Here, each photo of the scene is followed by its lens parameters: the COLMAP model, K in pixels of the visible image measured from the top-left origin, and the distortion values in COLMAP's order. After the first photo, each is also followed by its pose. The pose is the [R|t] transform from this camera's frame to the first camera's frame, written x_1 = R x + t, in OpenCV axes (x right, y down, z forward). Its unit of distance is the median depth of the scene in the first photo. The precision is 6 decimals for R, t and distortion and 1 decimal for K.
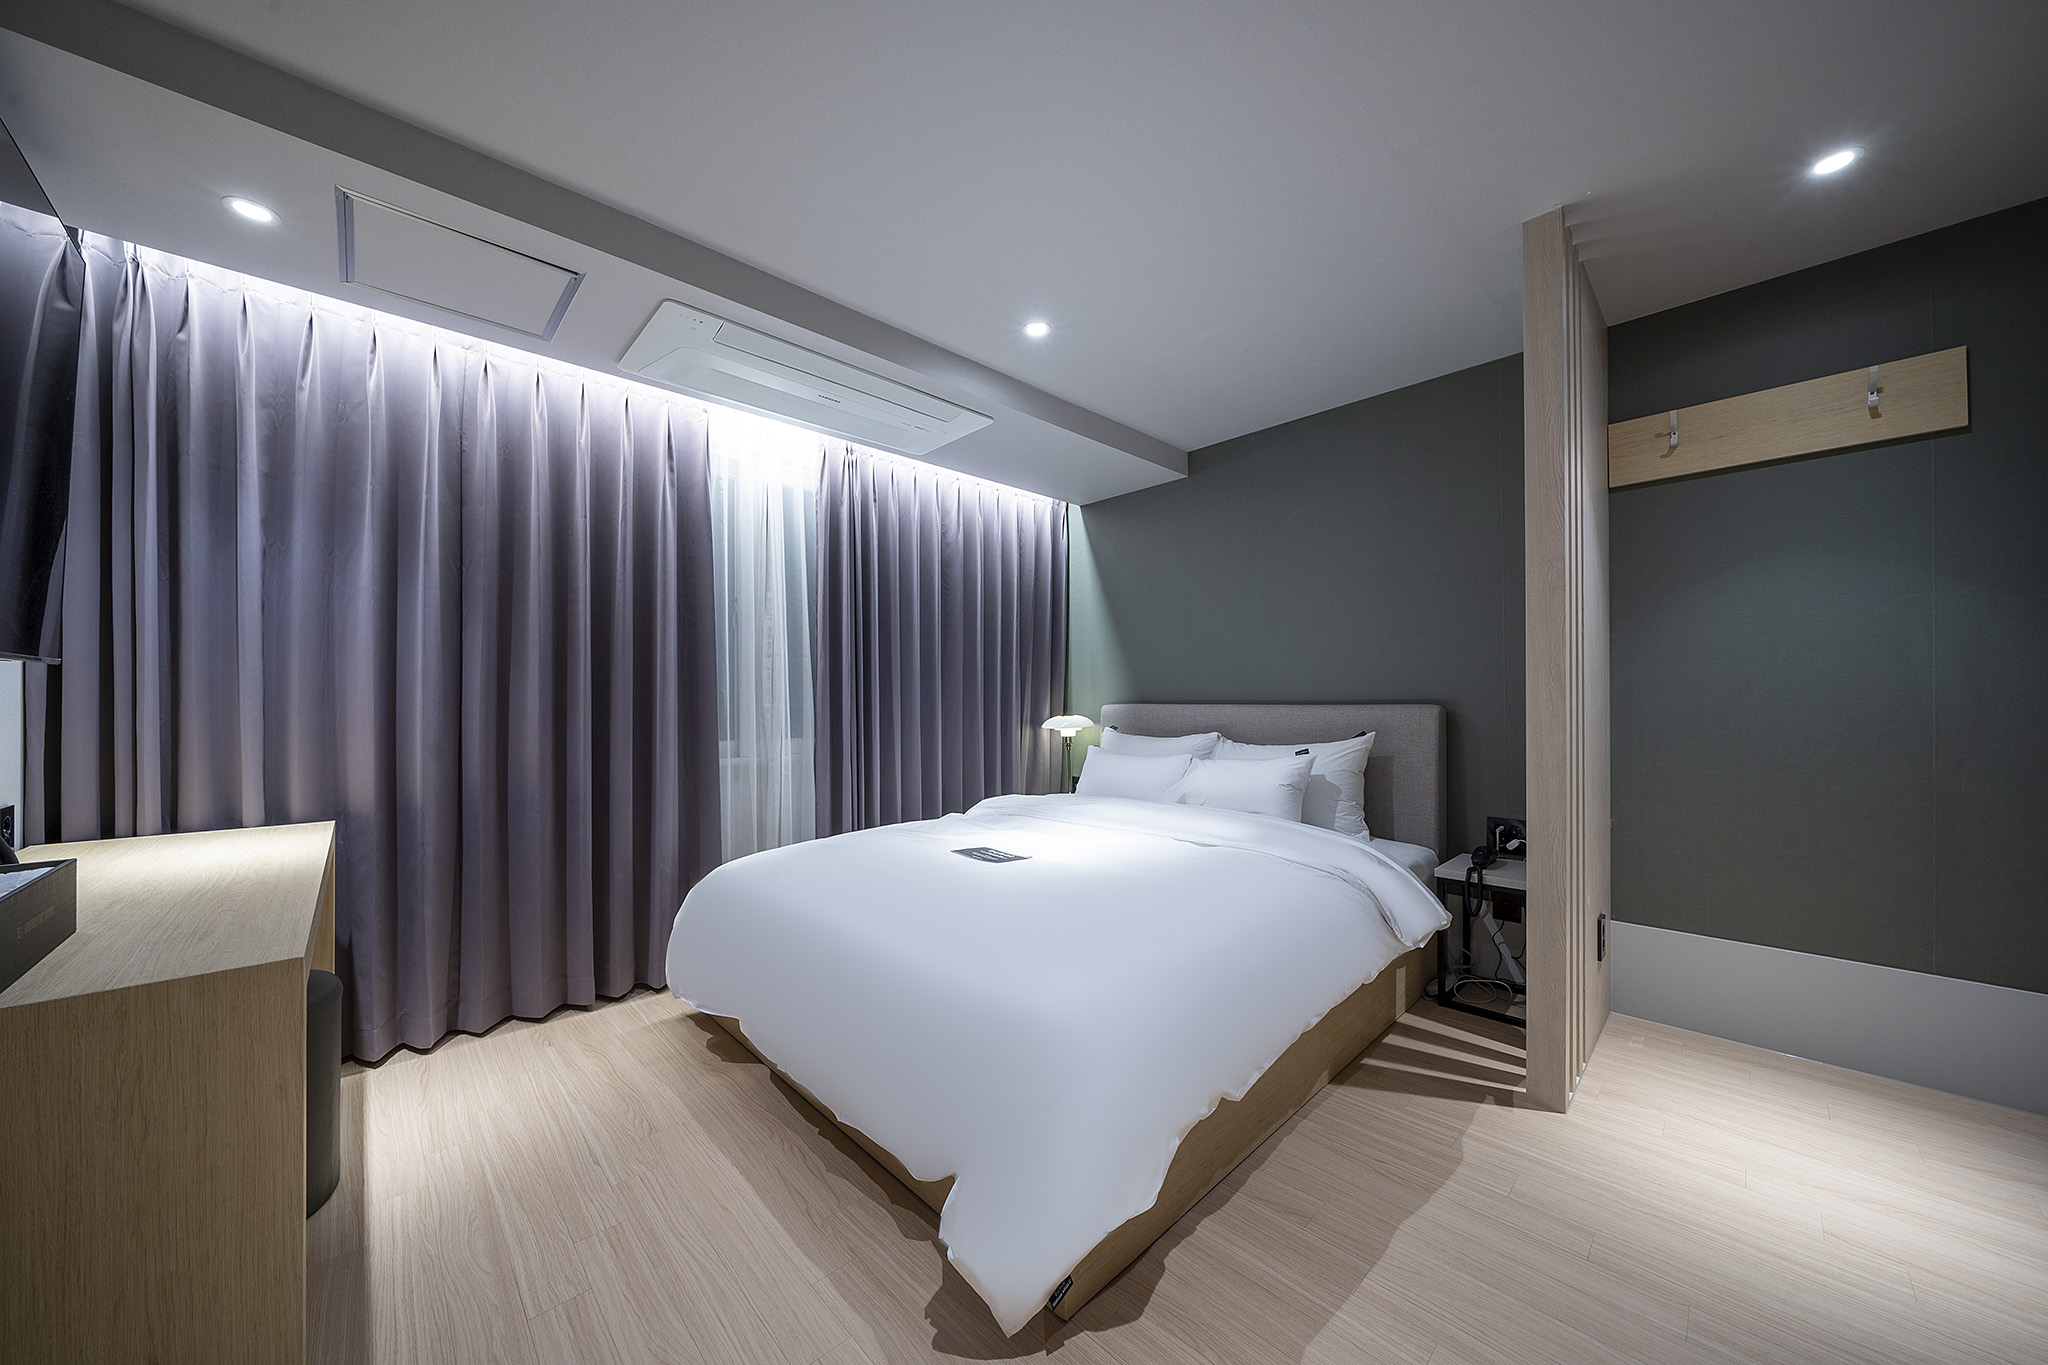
lens RADIAL K [[696.7, 0, 1019.4], [0, 696.7, 700.2], [0, 0, 1]] dist [-0.011461, 0.000110]
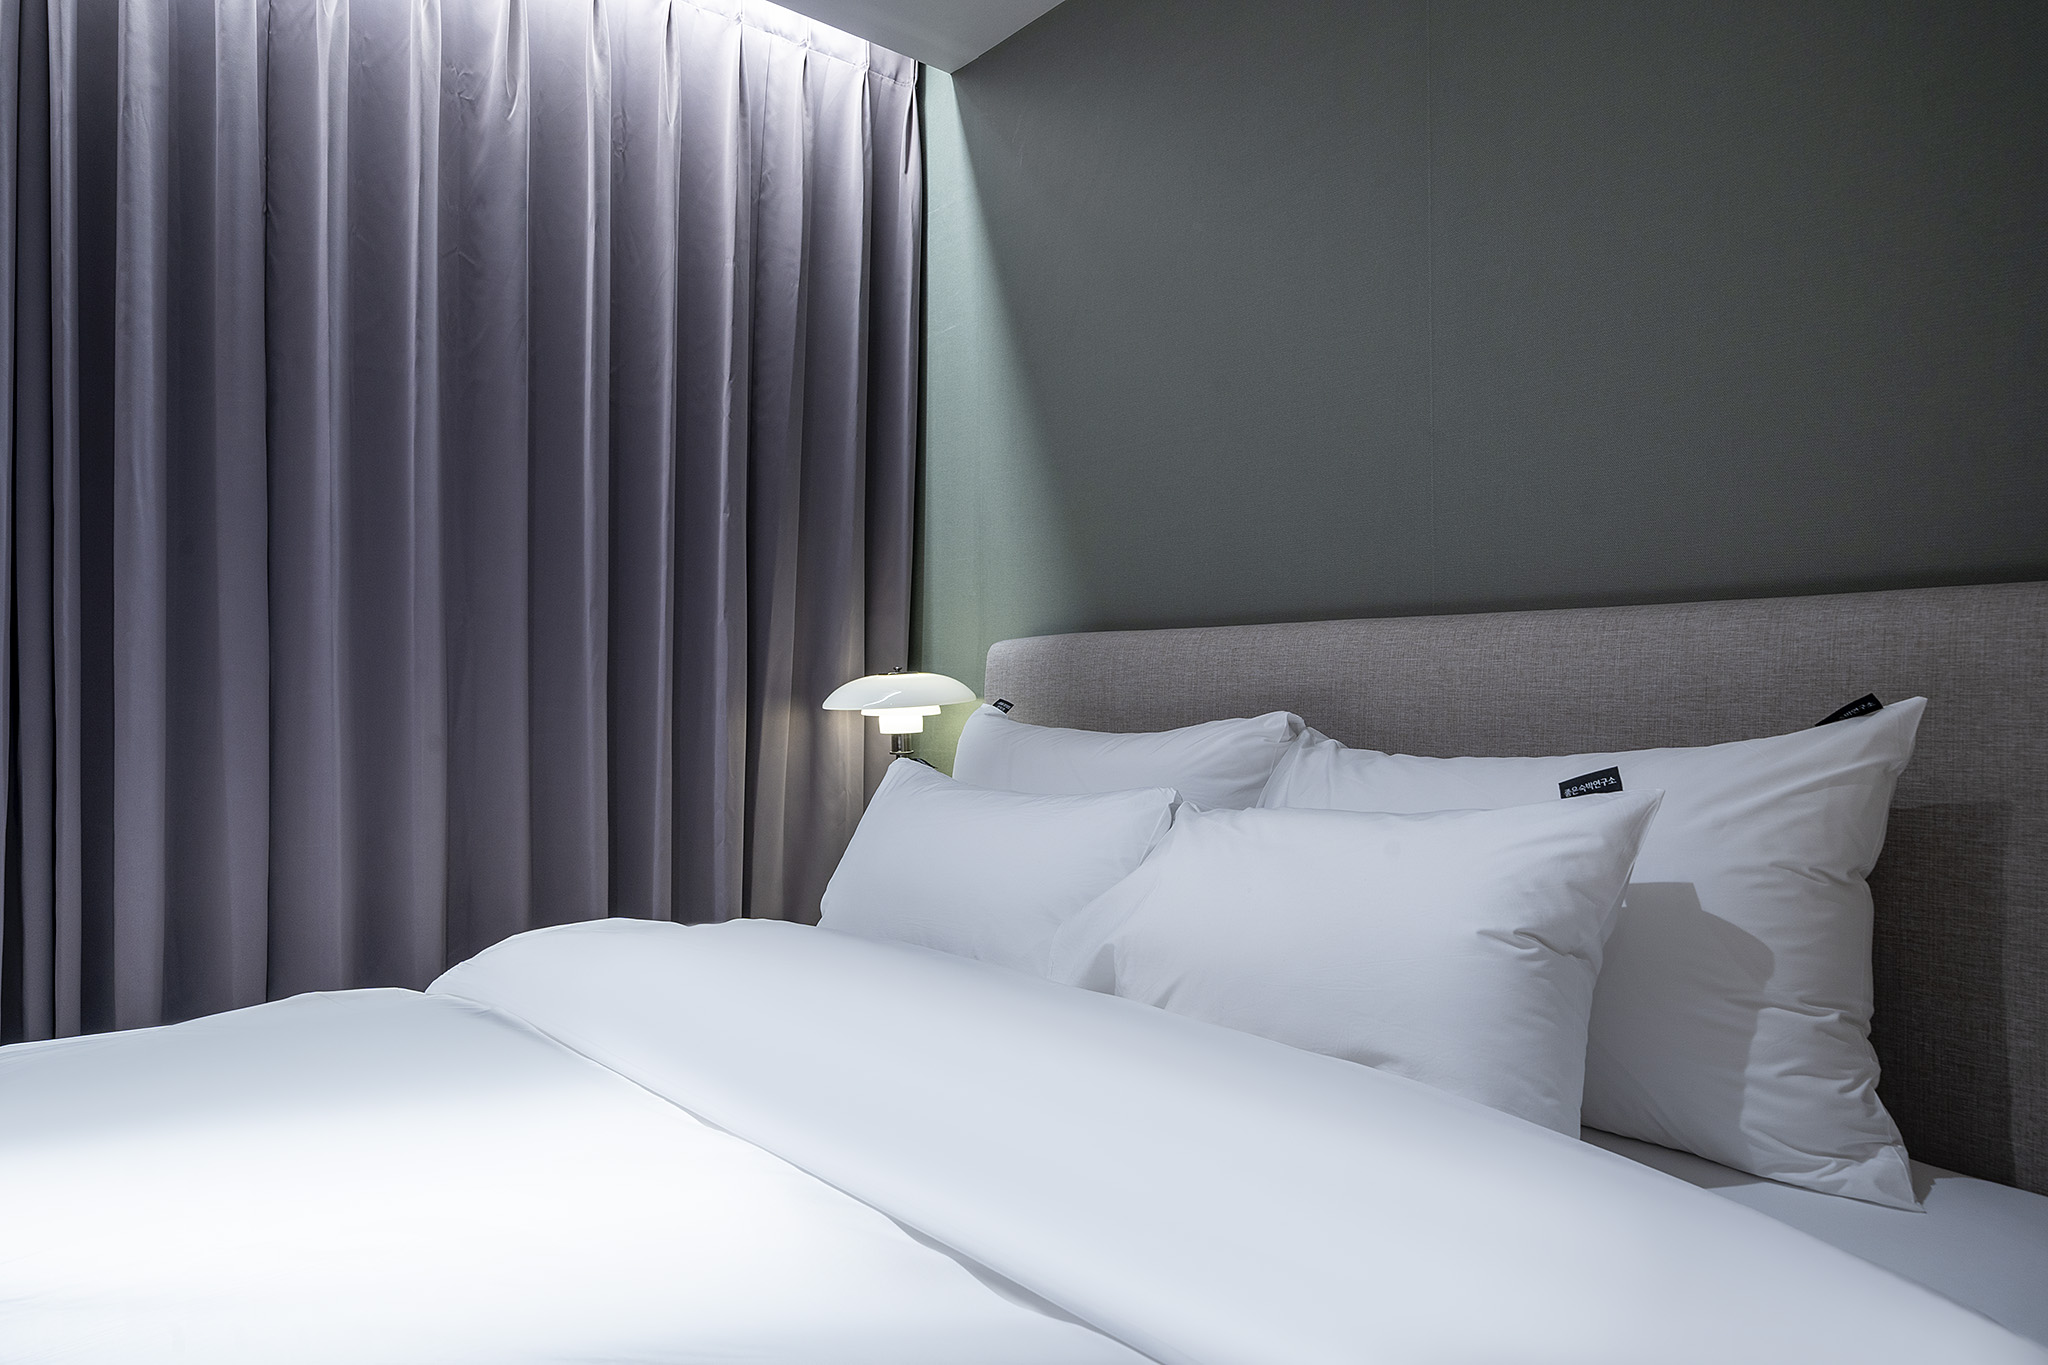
lens RADIAL K [[1245.4, 0, 1024.0], [0, 1245.4, 682.5], [0, 0, 1]] dist [-0.001572, 0.000236]
pose [[0.997998, 0.003145, -0.063171, 0.211129], [-0.003646, 0.999963, -0.007823, 0.038649], [0.063144, 0.008038, 0.997972, 0.496865]]
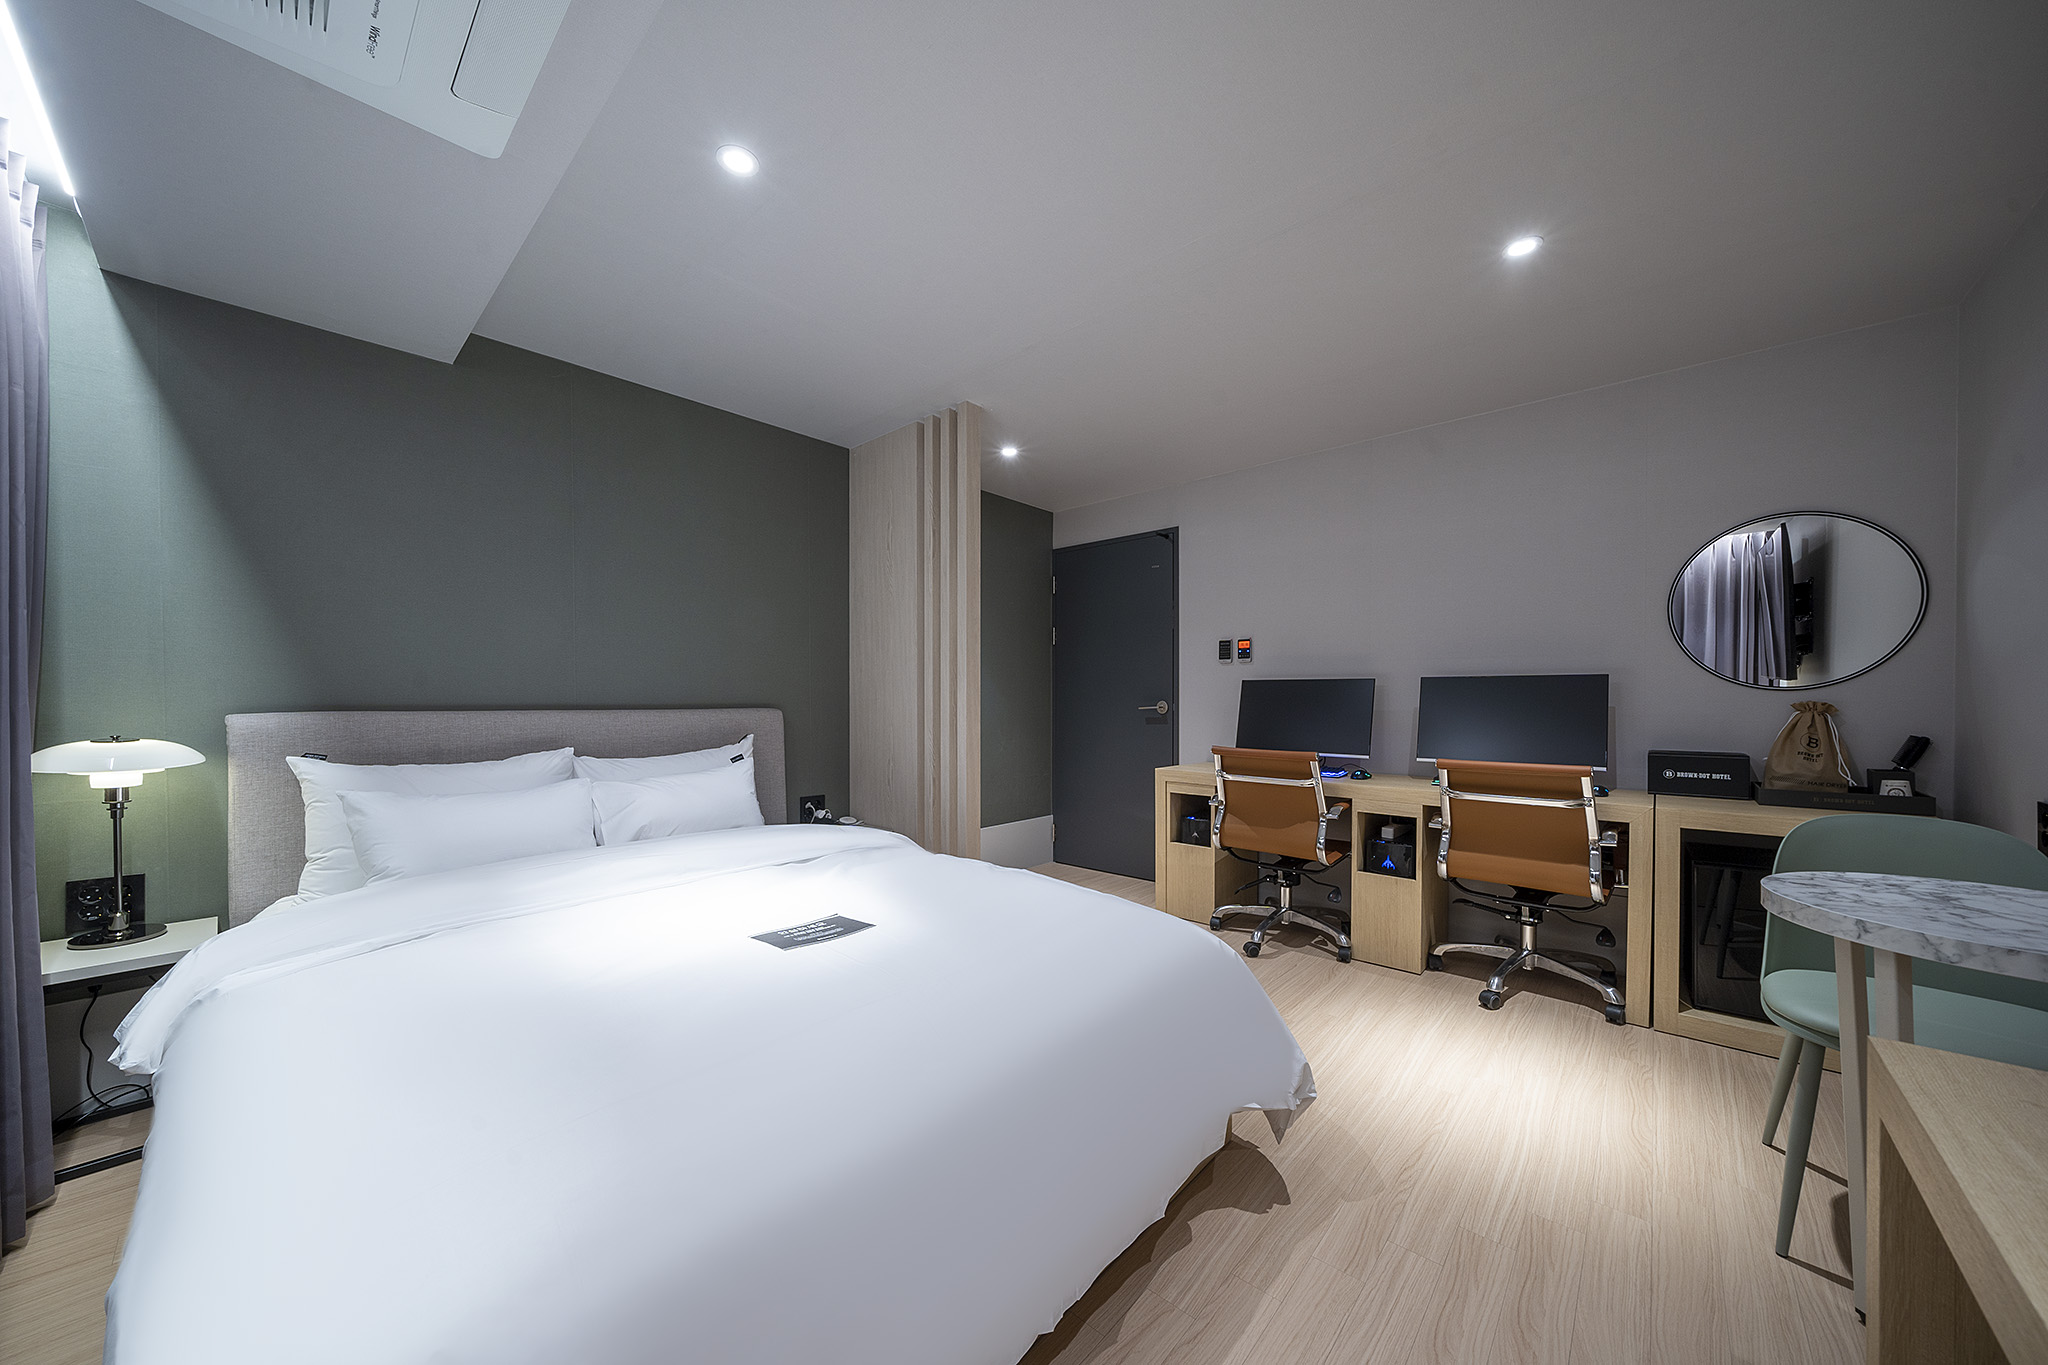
lens RADIAL K [[696.7, 0, 1019.4], [0, 696.7, 700.2], [0, 0, 1]] dist [-0.011461, 0.000110]
pose [[-0.061604, 0.004043, 0.998092, -0.497642], [0.002907, 0.999988, -0.003871, -0.000726], [-0.998096, 0.002663, -0.061615, 0.566026]]
